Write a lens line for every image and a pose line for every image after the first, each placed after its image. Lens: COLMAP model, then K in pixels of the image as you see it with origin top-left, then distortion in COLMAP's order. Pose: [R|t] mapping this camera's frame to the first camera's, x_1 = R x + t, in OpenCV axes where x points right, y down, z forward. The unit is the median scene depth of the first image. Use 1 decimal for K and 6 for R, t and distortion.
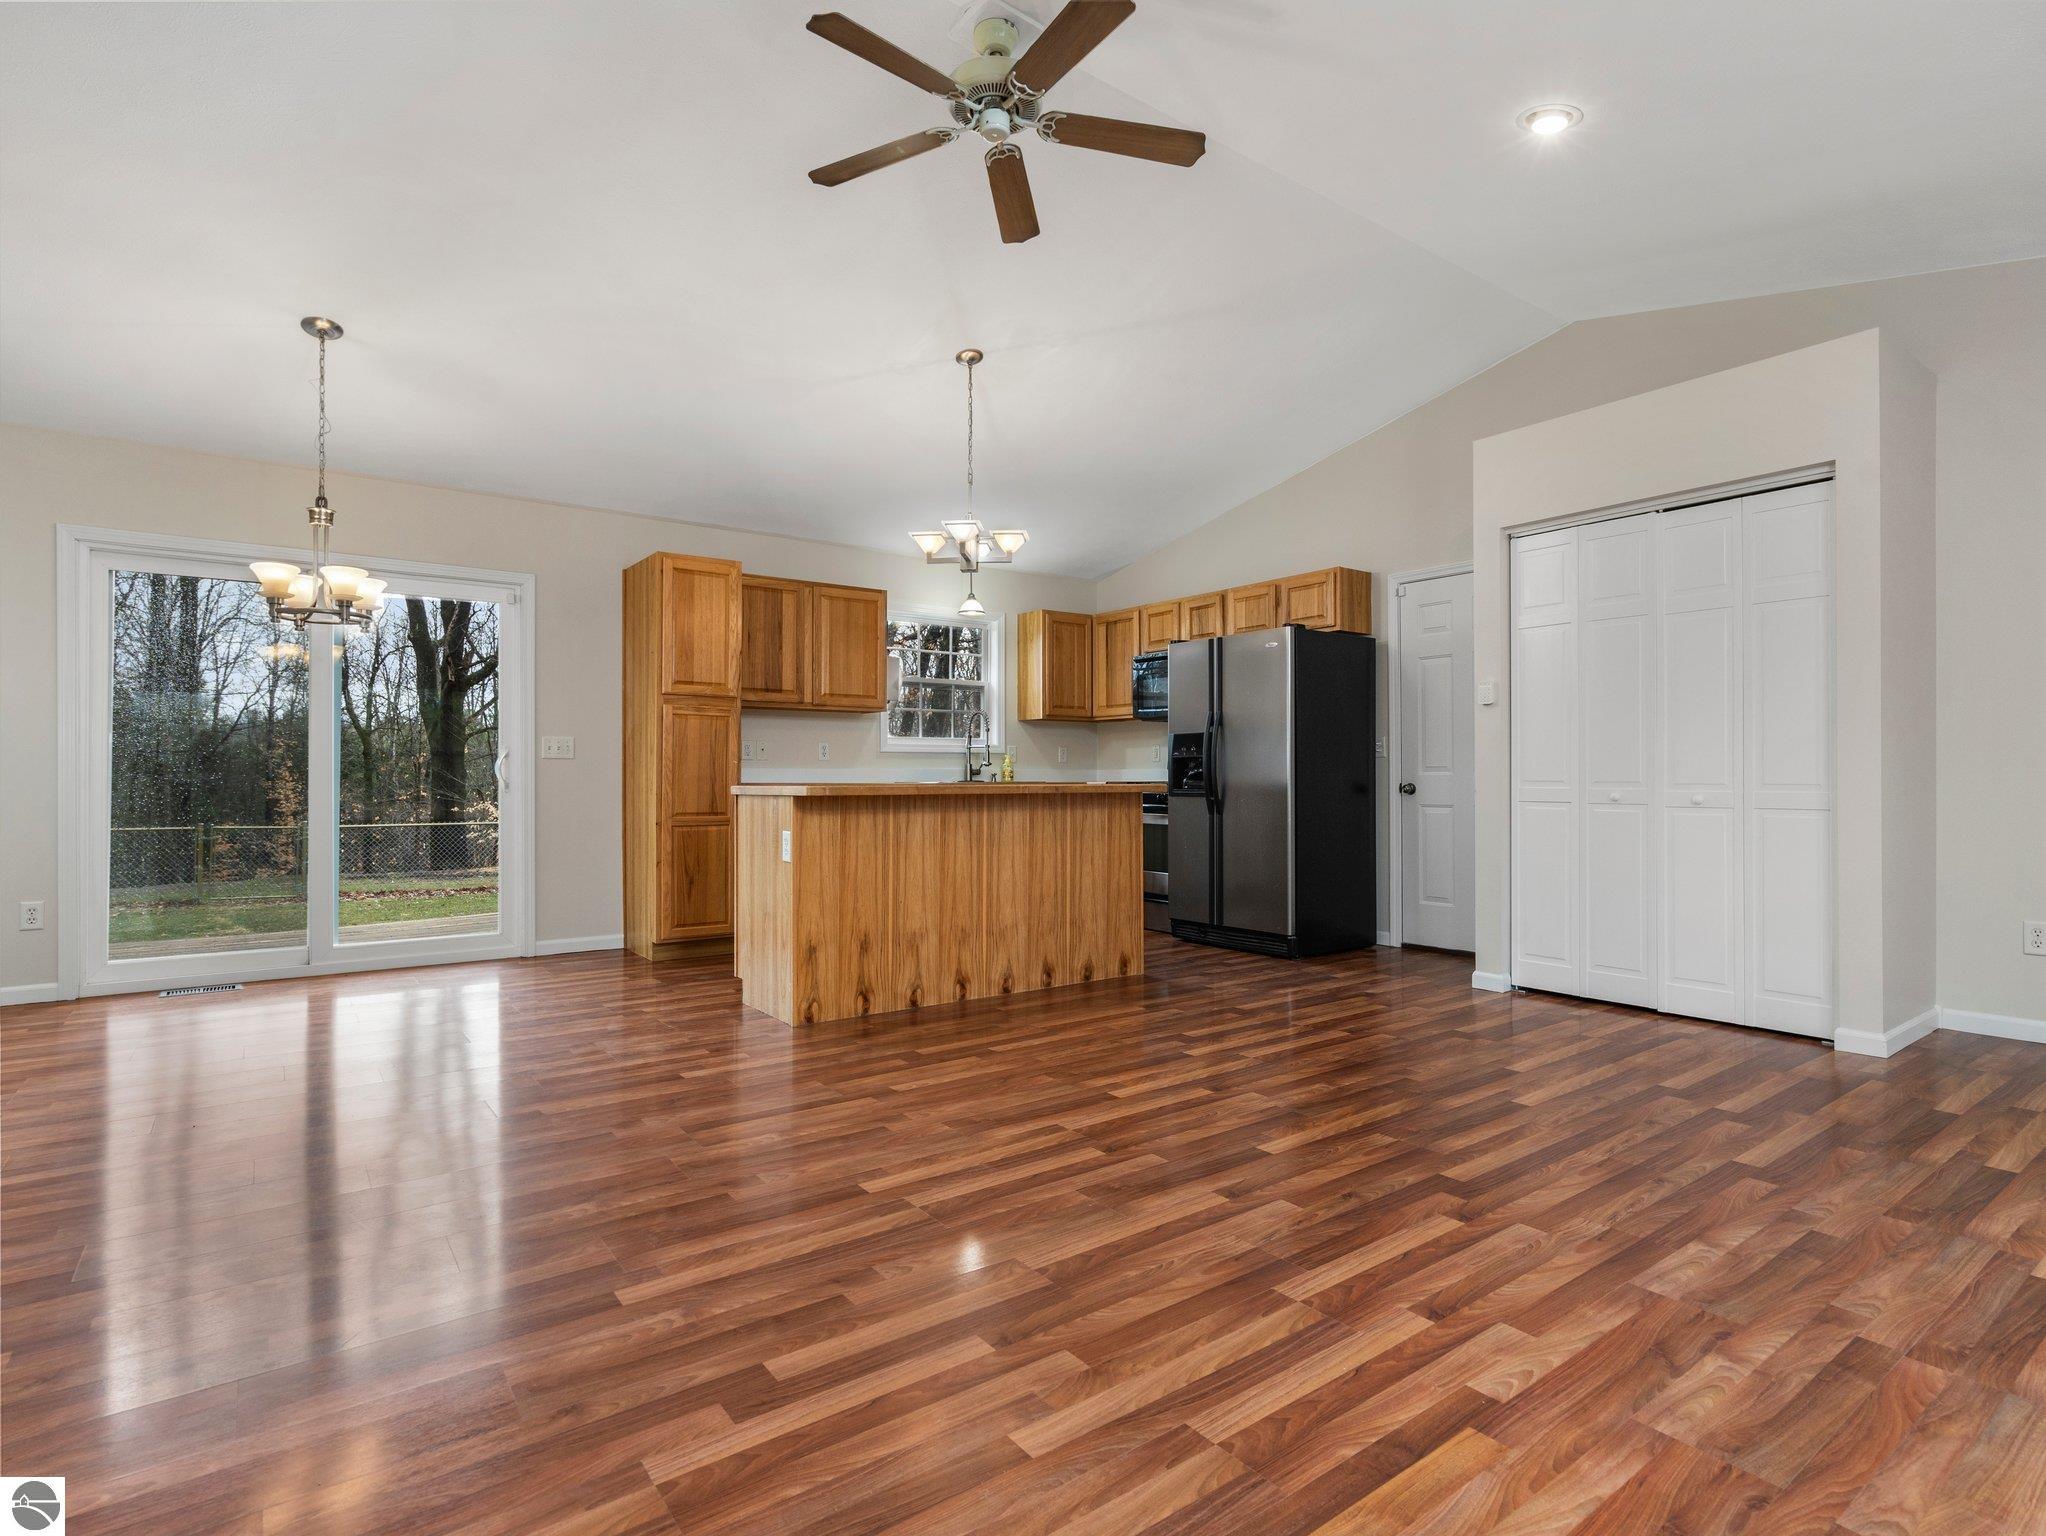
lens RADIAL K [[1034.2, 0, 1023.0], [0, 1034.2, 768.0], [0, 0, 1]] dist [-0.003962, 0.002022]
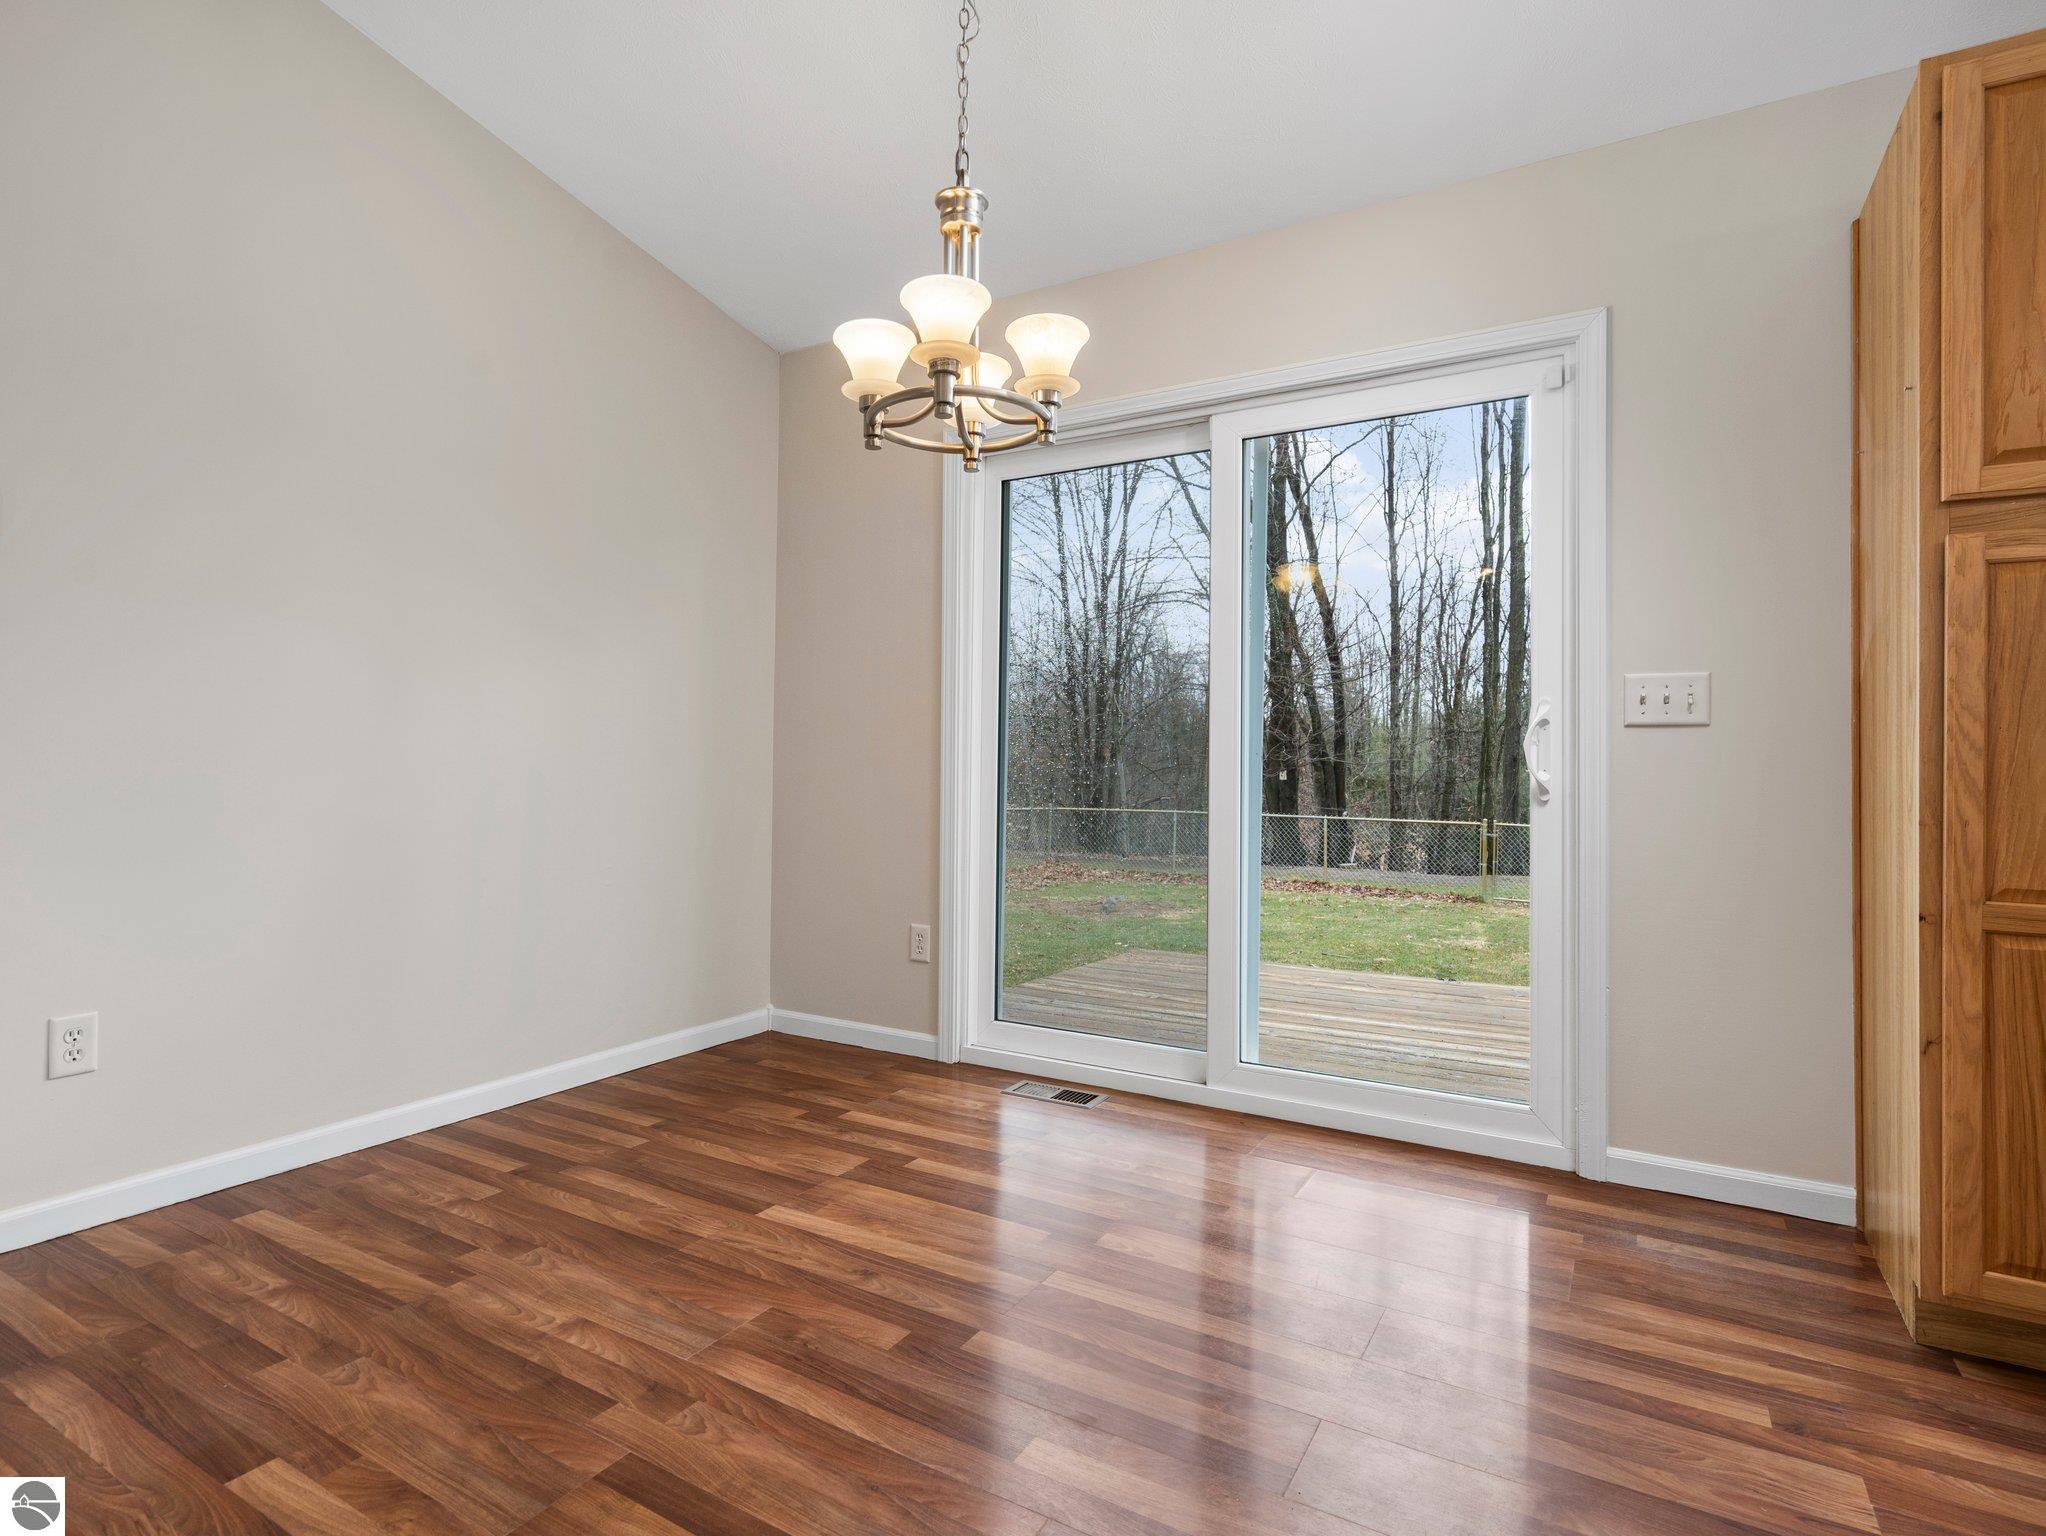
lens RADIAL K [[1054.5, 0, 1019.0], [0, 1054.5, 753.8], [0, 0, 1]] dist [-0.003168, 0.000150]
pose [[0.393475, -0.008447, -0.919297, -0.209499], [-0.001338, 0.999951, -0.009761, 0.009197], [0.919334, 0.005071, 0.393445, 0.776223]]
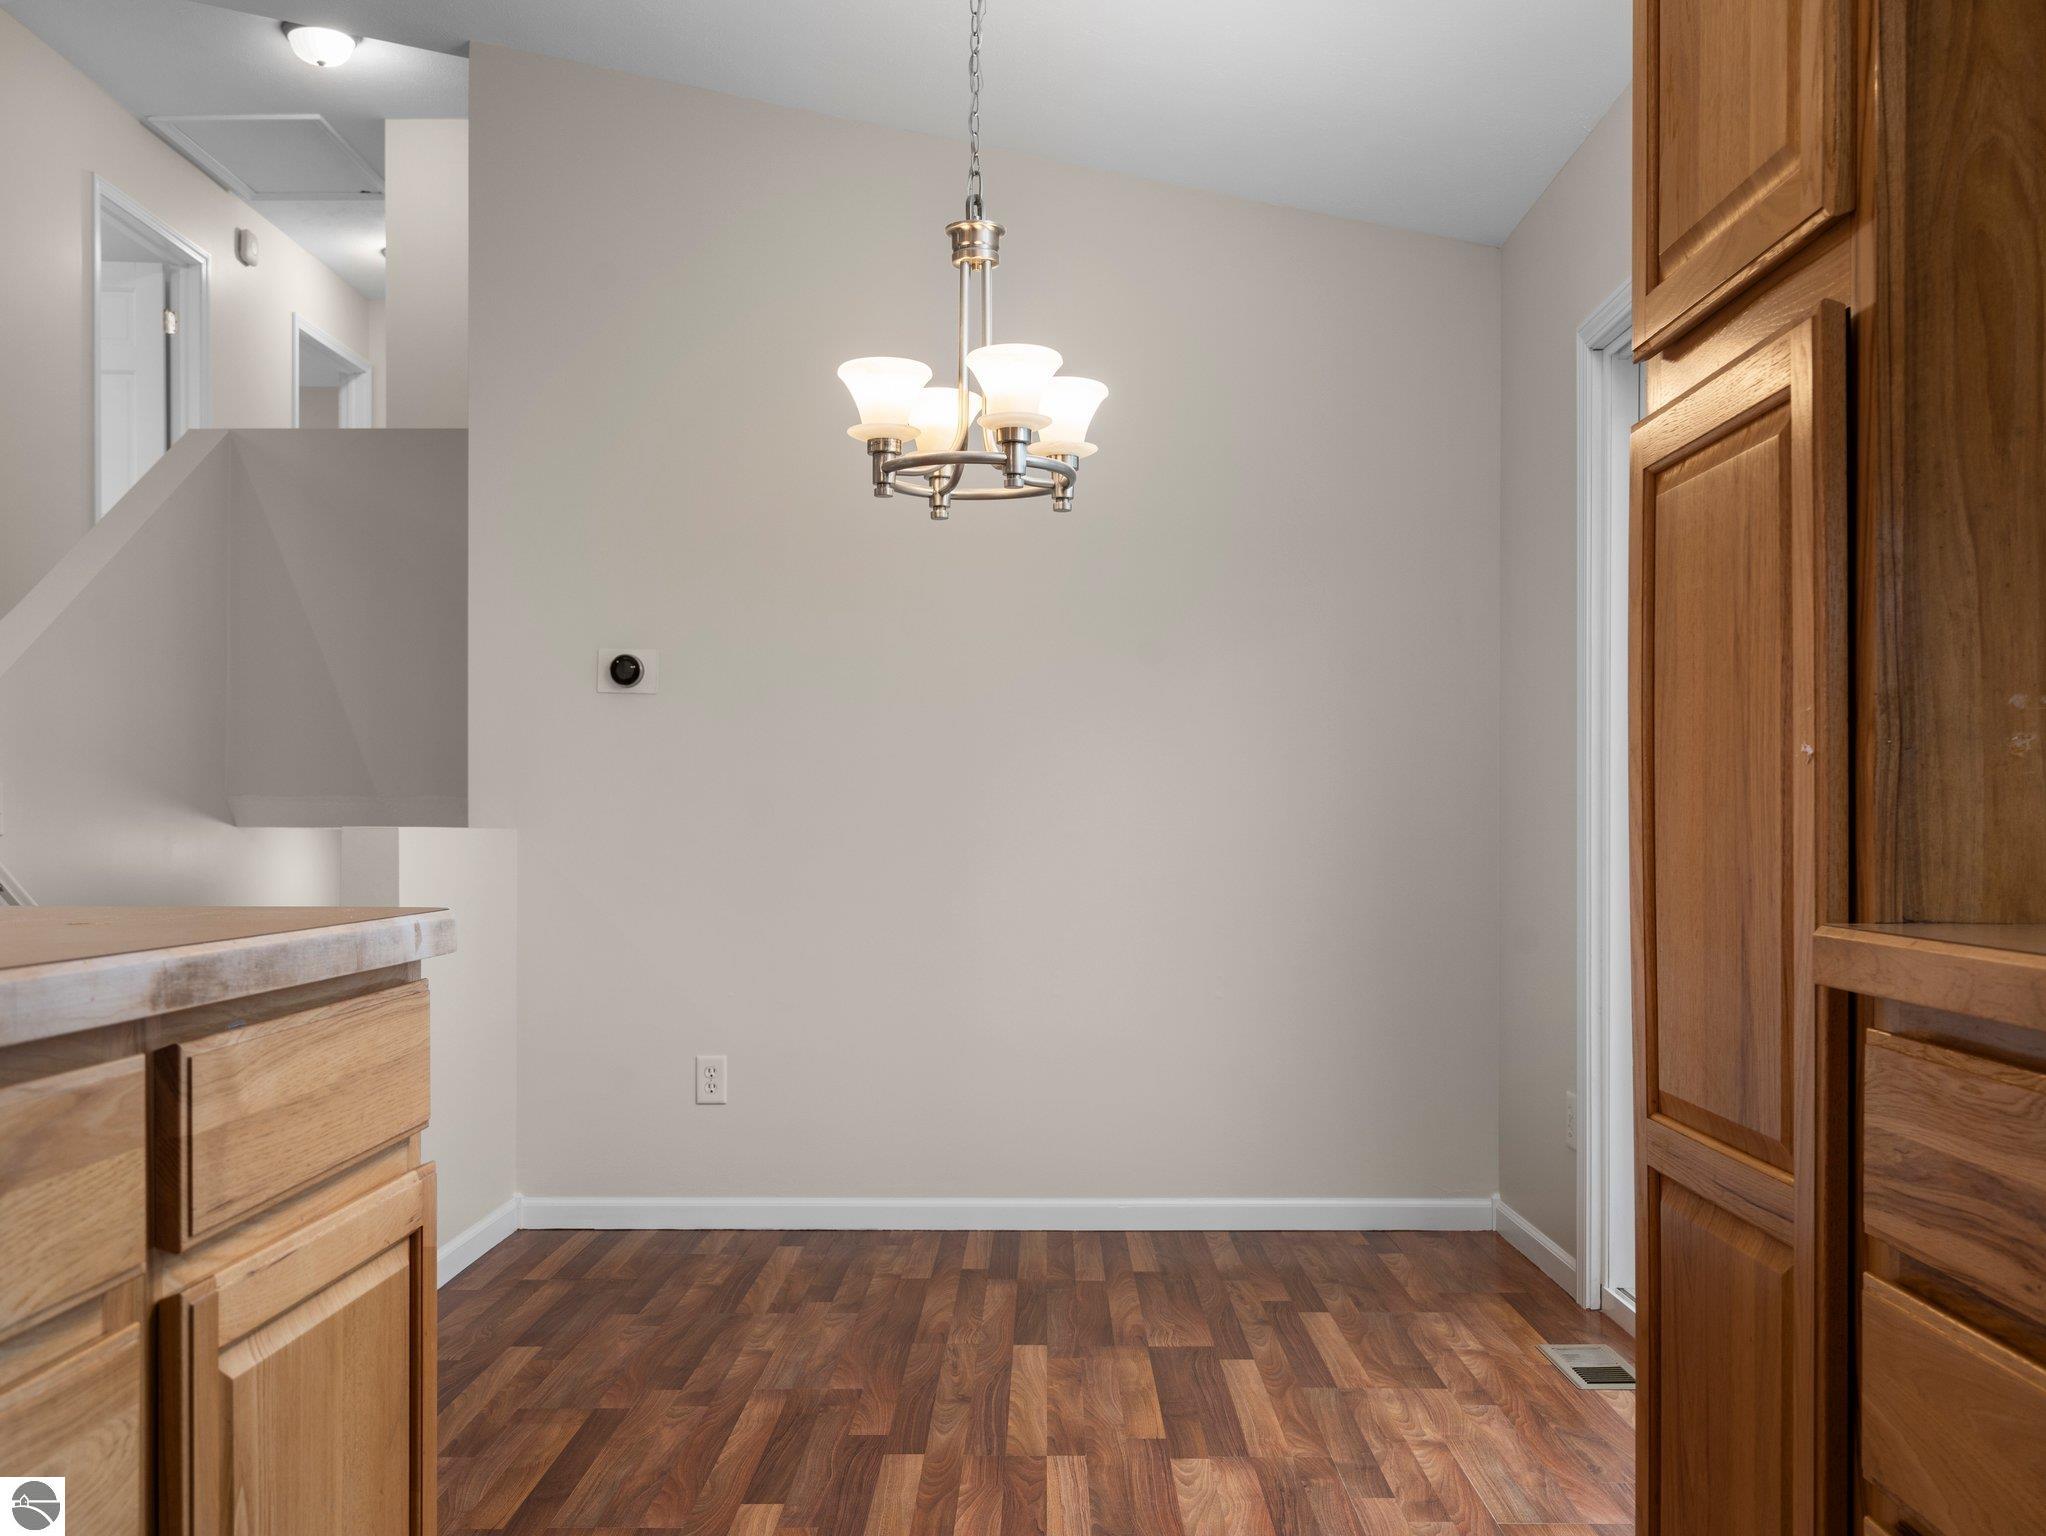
lens RADIAL K [[1914.4, 0, 1024.0], [0, 1914.4, 844.4], [0, 0, 1]] dist [-0.004042, -0.005347]
pose [[-0.600639, 0.006115, -0.799497, -0.052787], [0.010407, 0.999946, -0.000170, 0.005484], [0.799452, -0.008422, -0.600670, 1.384499]]
